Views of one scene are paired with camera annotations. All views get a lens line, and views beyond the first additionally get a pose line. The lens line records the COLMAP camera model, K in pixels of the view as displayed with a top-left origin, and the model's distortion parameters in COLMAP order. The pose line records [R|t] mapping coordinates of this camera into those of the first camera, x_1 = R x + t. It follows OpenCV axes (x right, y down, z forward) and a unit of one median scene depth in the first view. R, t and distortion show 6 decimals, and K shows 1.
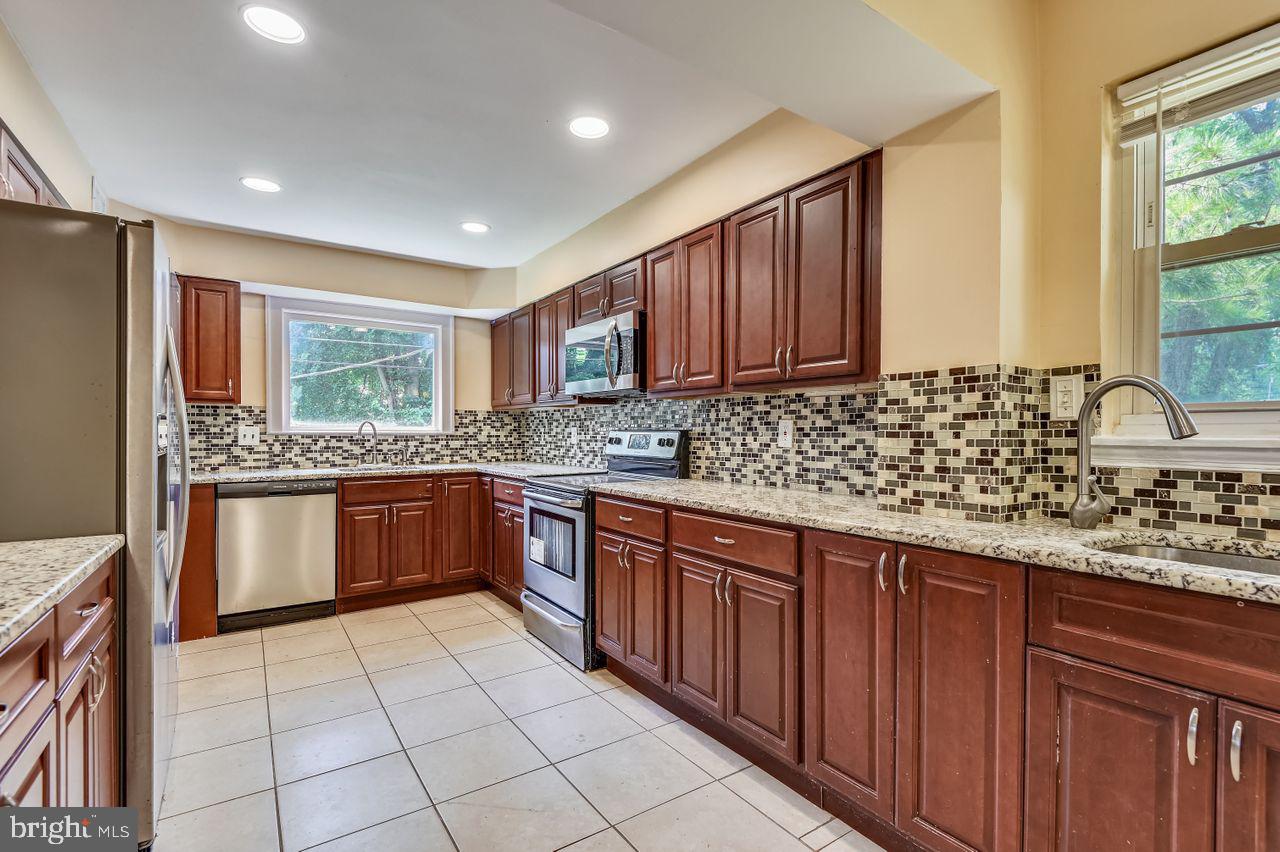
lens RADIAL K [[590.1, 0, 670.4], [0, 590.1, 438.8], [0, 0, 1]] dist [-0.003785, -0.002335]
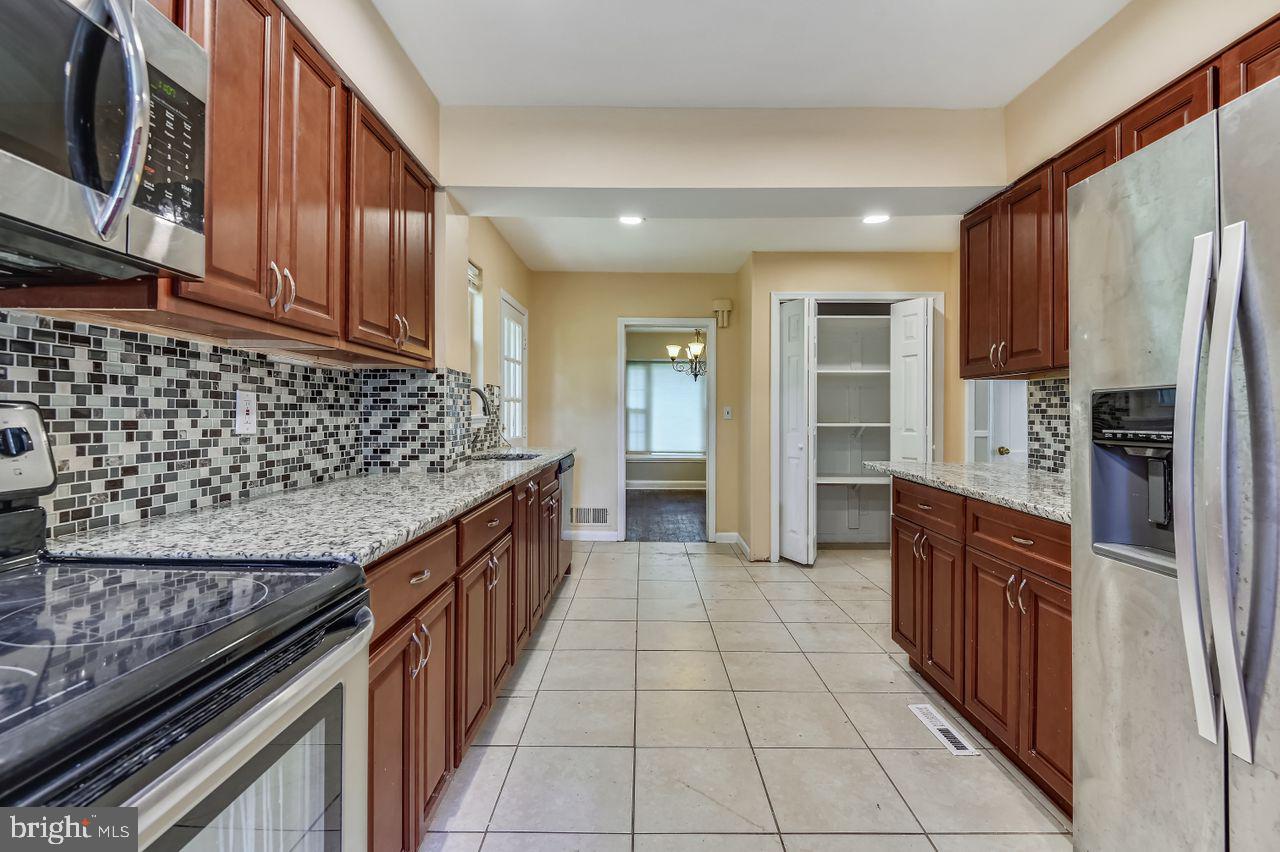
lens RADIAL K [[590.1, 0, 639.2], [0, 590.1, 417.6], [0, 0, 1]] dist [-0.003785, -0.002335]
pose [[-0.813553, -0.005657, 0.581464, -0.480178], [0.002899, 0.999901, 0.013784, -0.010232], [-0.581484, 0.012900, -0.813455, 1.171338]]
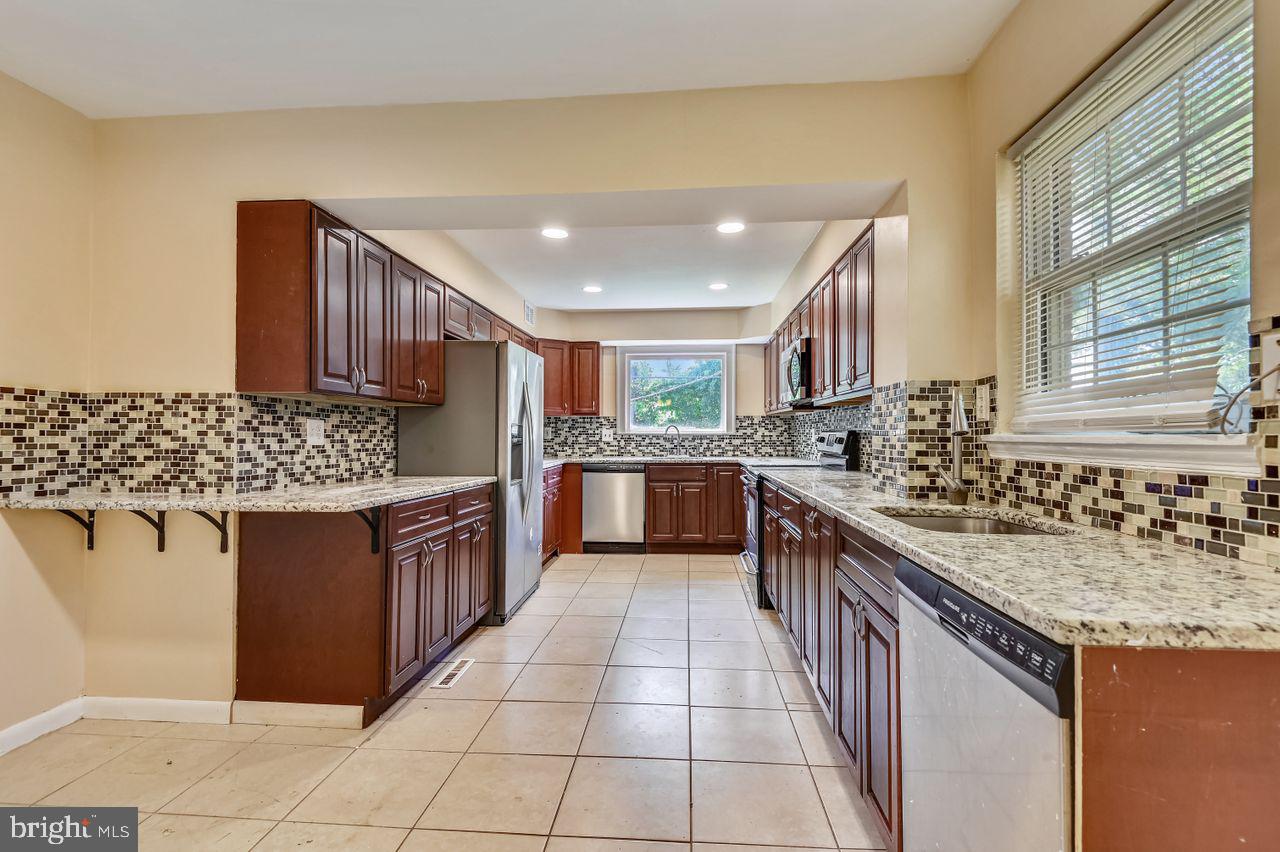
lens RADIAL K [[590.1, 0, 641.6], [0, 590.1, 428.5], [0, 0, 1]] dist [-0.003785, -0.002335]
pose [[0.768074, -0.006654, -0.640327, 0.521078], [-0.006040, 0.999826, -0.017635, 0.005624], [0.640333, 0.017412, 0.767900, -0.231536]]
